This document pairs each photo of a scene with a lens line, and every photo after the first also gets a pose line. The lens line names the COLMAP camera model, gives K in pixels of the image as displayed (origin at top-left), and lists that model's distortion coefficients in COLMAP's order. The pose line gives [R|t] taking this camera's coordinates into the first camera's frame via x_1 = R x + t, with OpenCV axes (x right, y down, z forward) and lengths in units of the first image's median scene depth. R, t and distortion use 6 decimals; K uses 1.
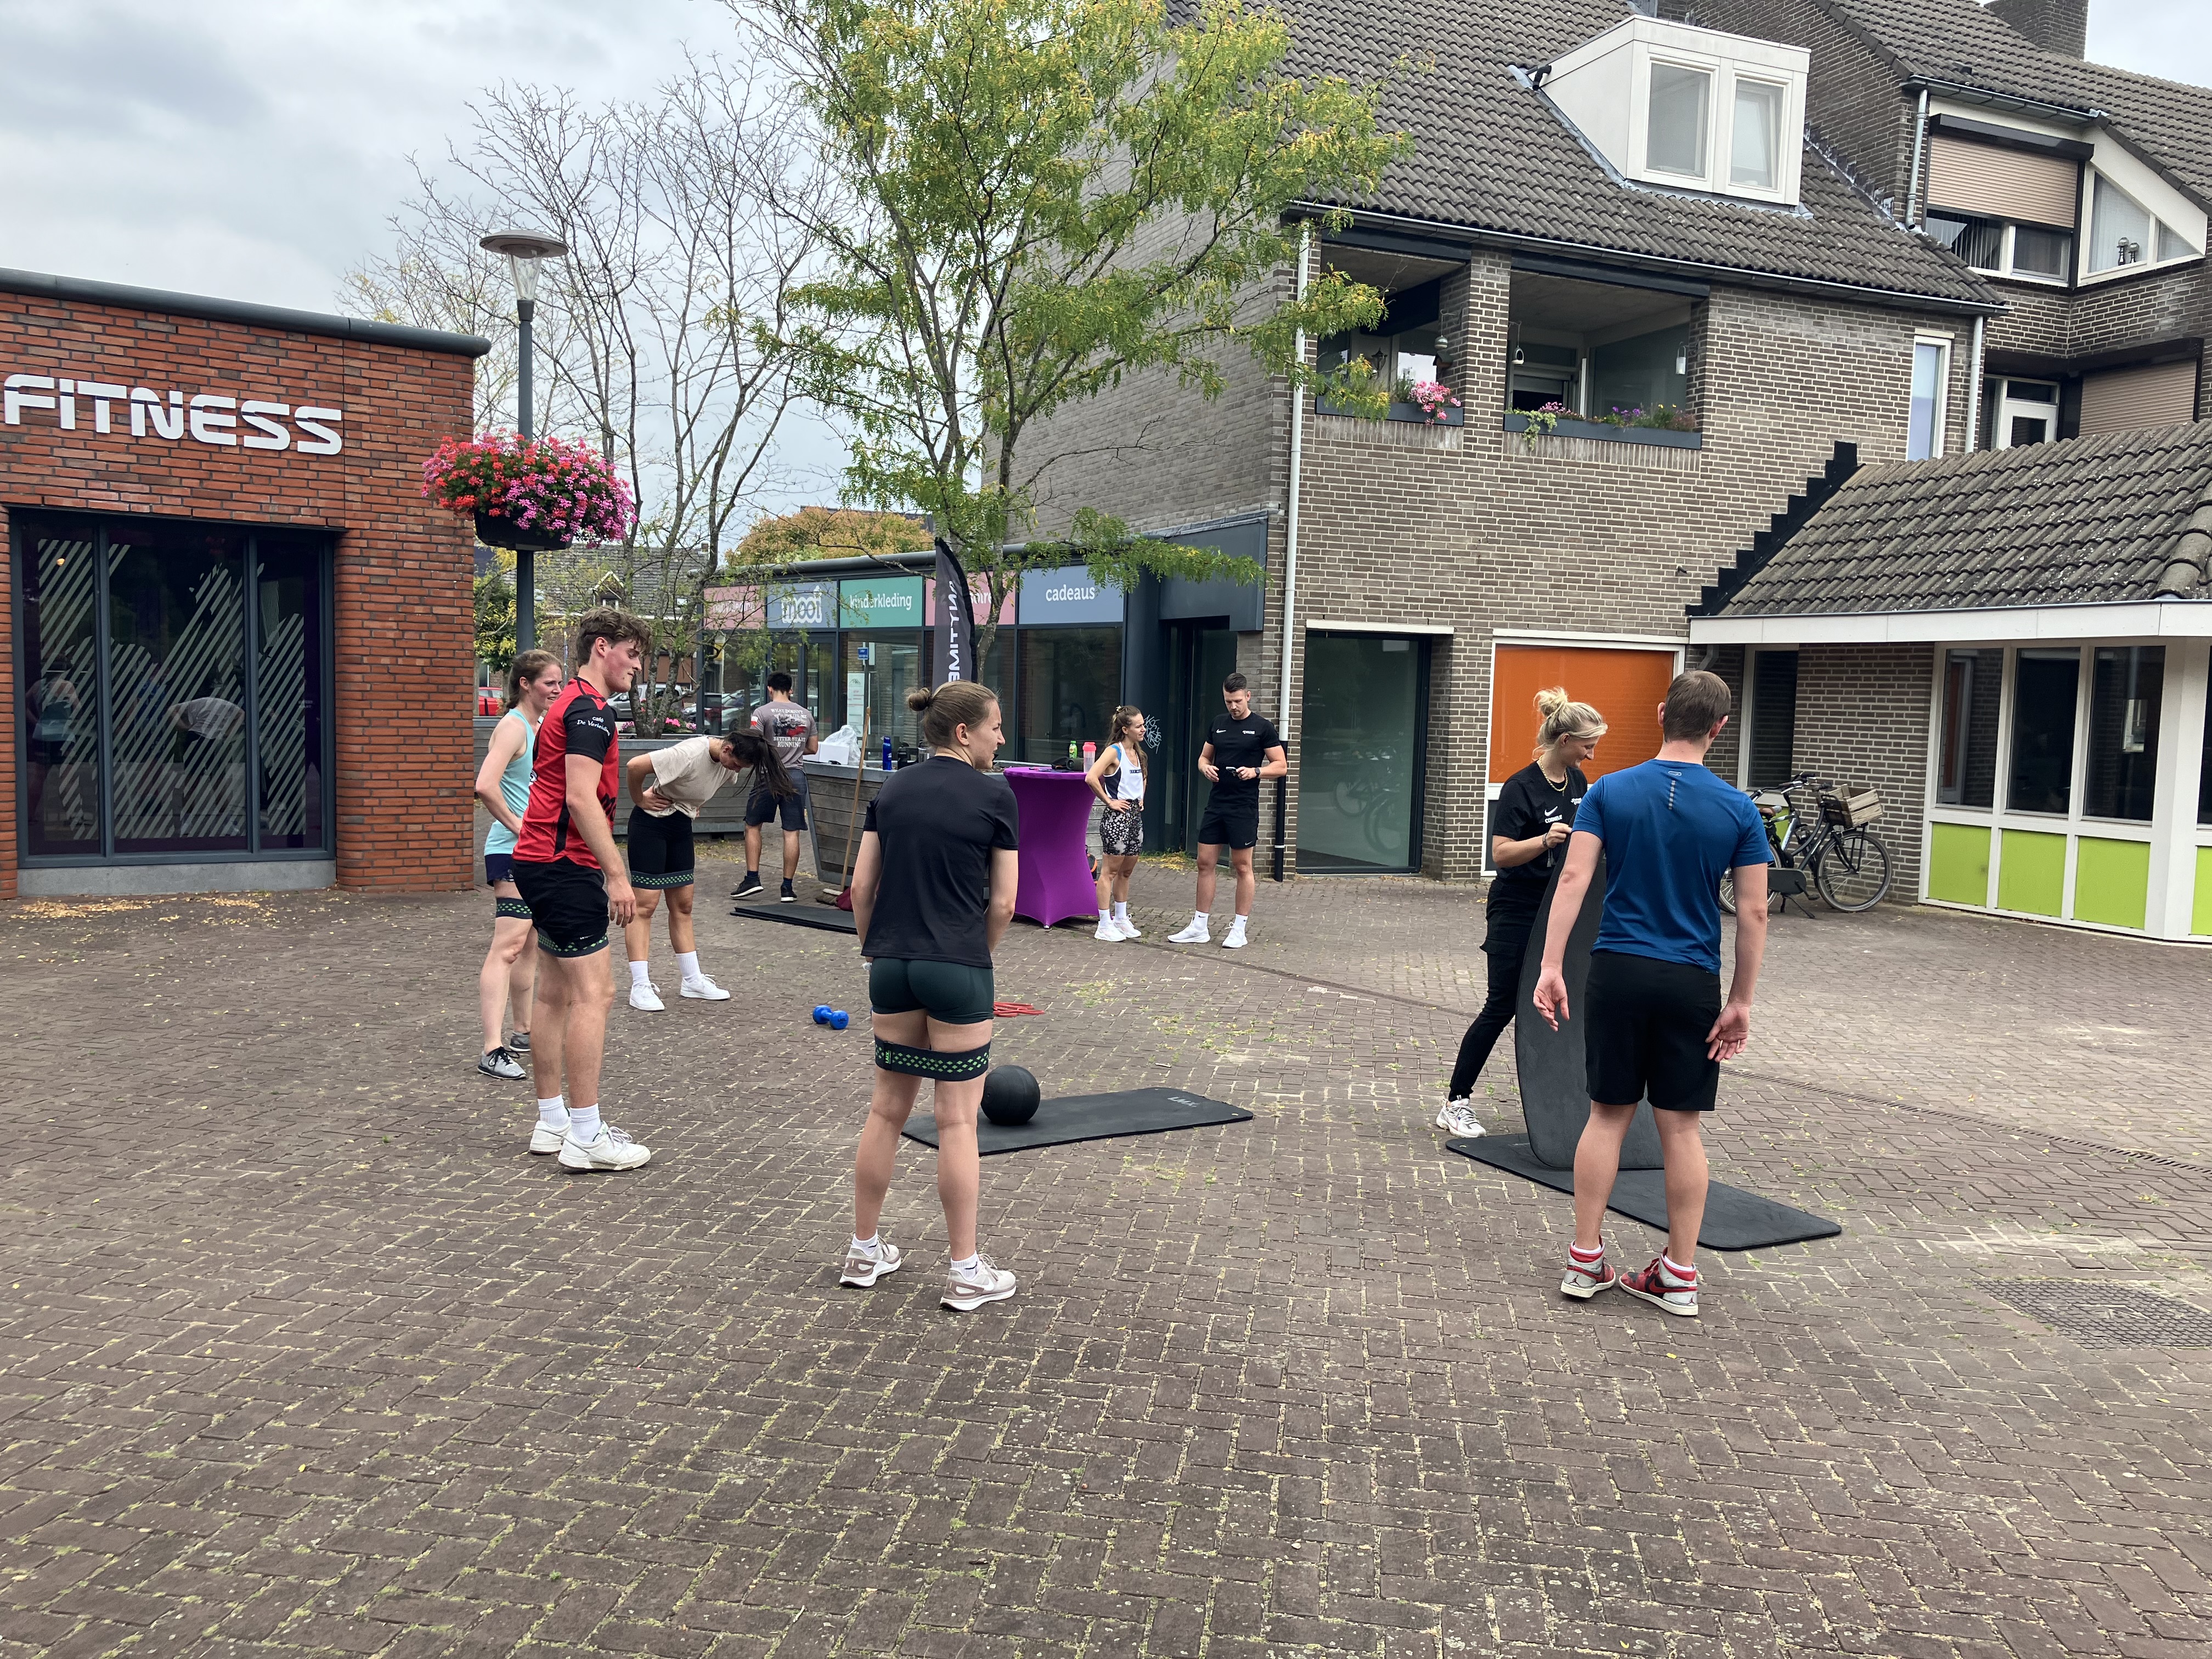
lens RADIAL K [[1787.7, 0, 1106.5], [0, 1787.7, 835.0], [0, 0, 1]] dist [0.049310, -0.062515]
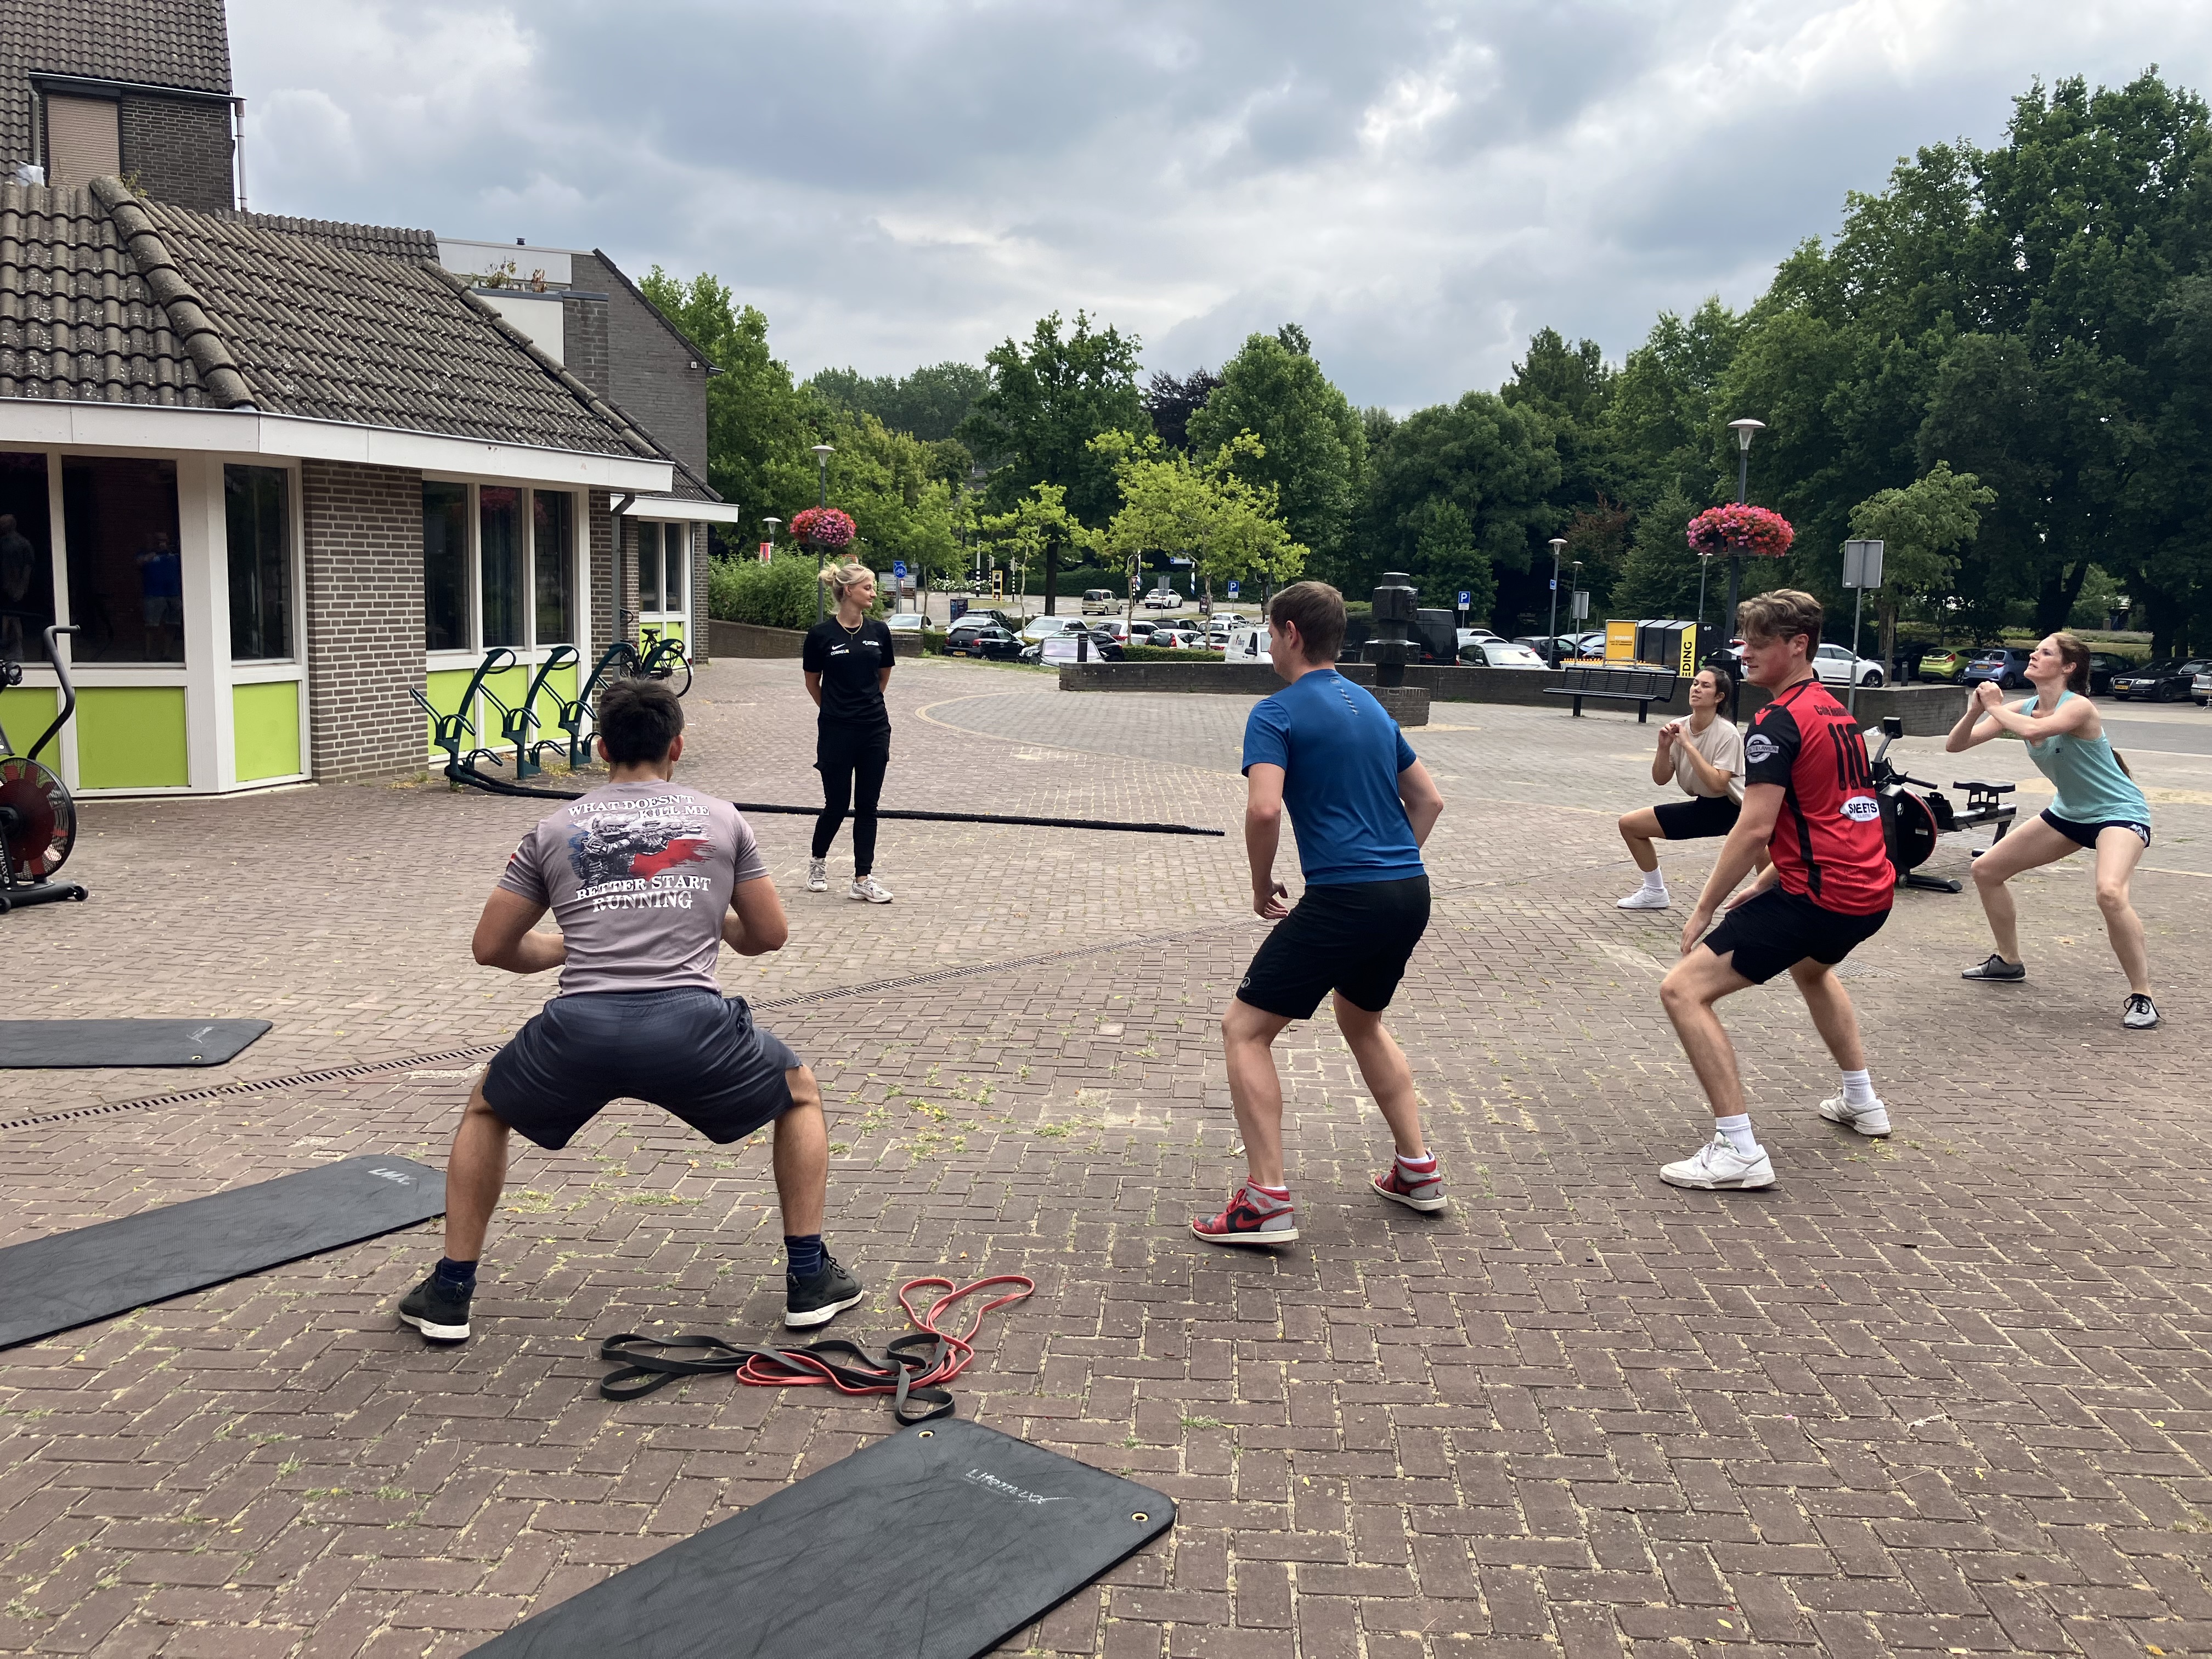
lens RADIAL K [[1787.7, 0, 1106.5], [0, 1787.7, 835.0], [0, 0, 1]] dist [0.049310, -0.062515]
pose [[-0.070523, -0.175263, 0.981993, -0.269121], [0.057142, 0.982117, 0.179389, -0.046977], [-0.995872, 0.068764, -0.059247, 0.496717]]
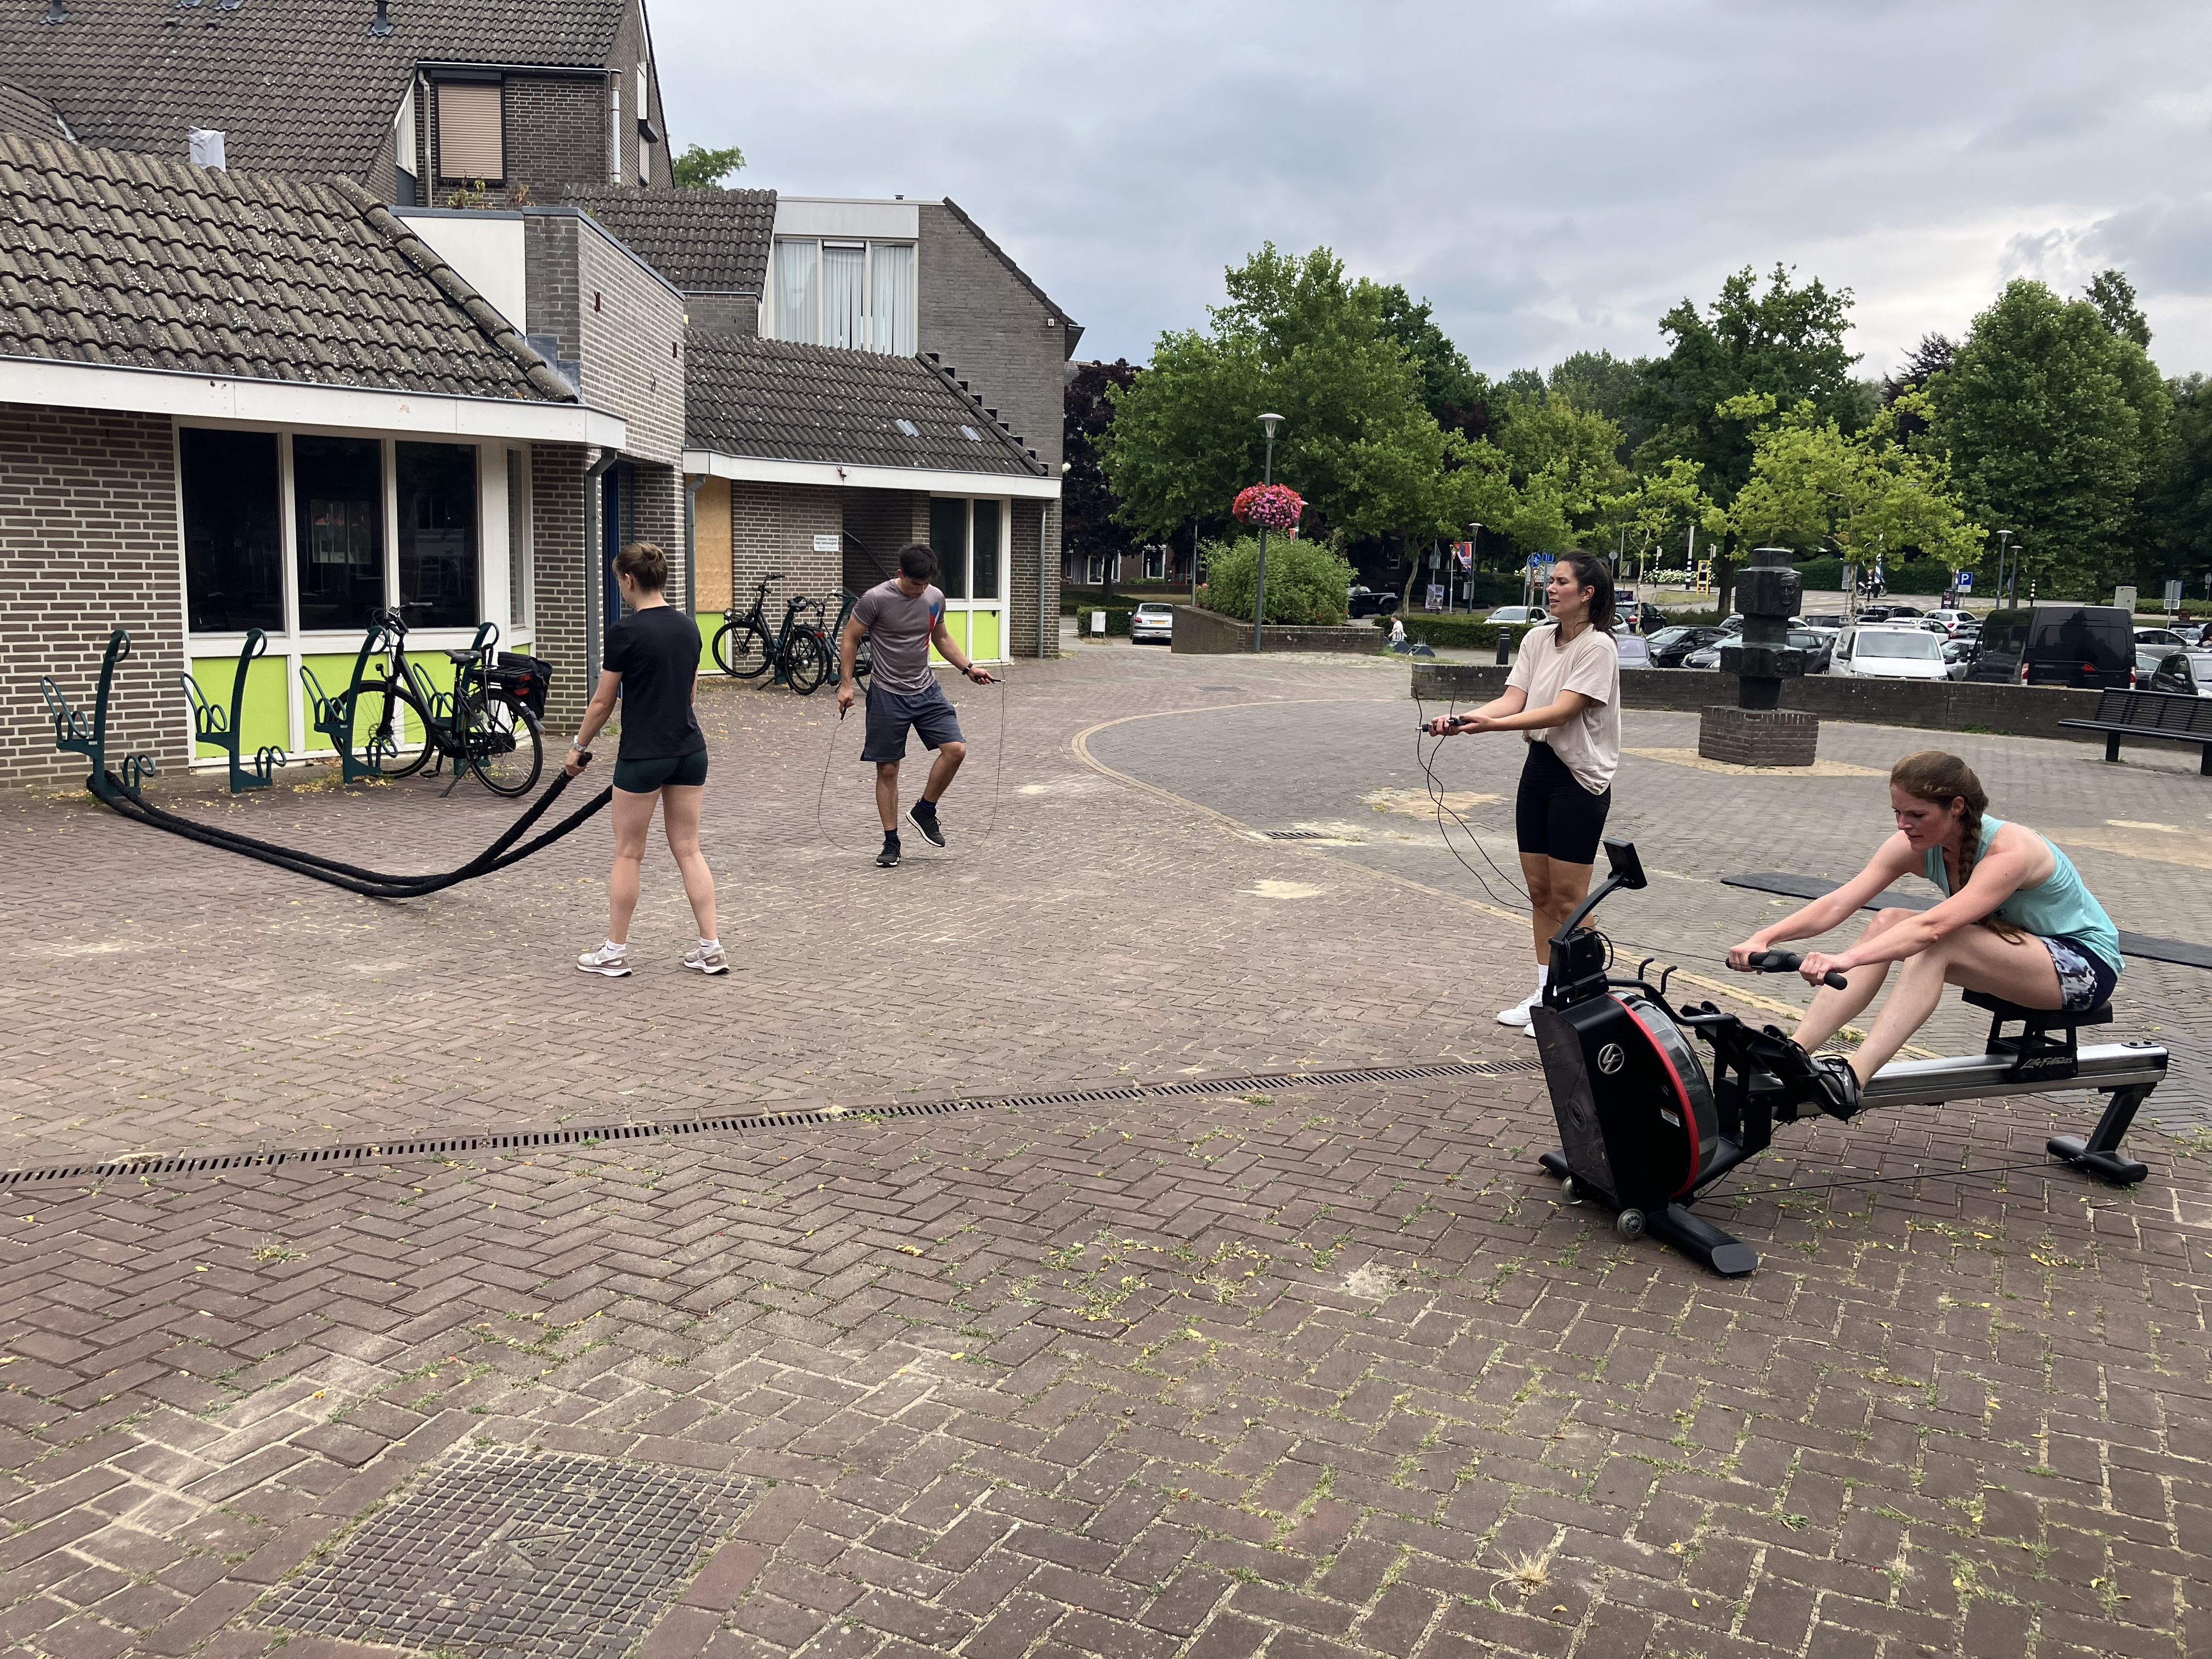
lens RADIAL K [[1809.3, 0, 1093.9], [0, 1809.3, 830.2], [0, 0, 1]] dist [0.008134, 0.010178]
pose [[0.336352, -0.167286, 0.926759, 0.038427], [0.063921, 0.985882, 0.154759, -0.009979], [-0.939564, 0.007185, 0.342297, 0.187008]]
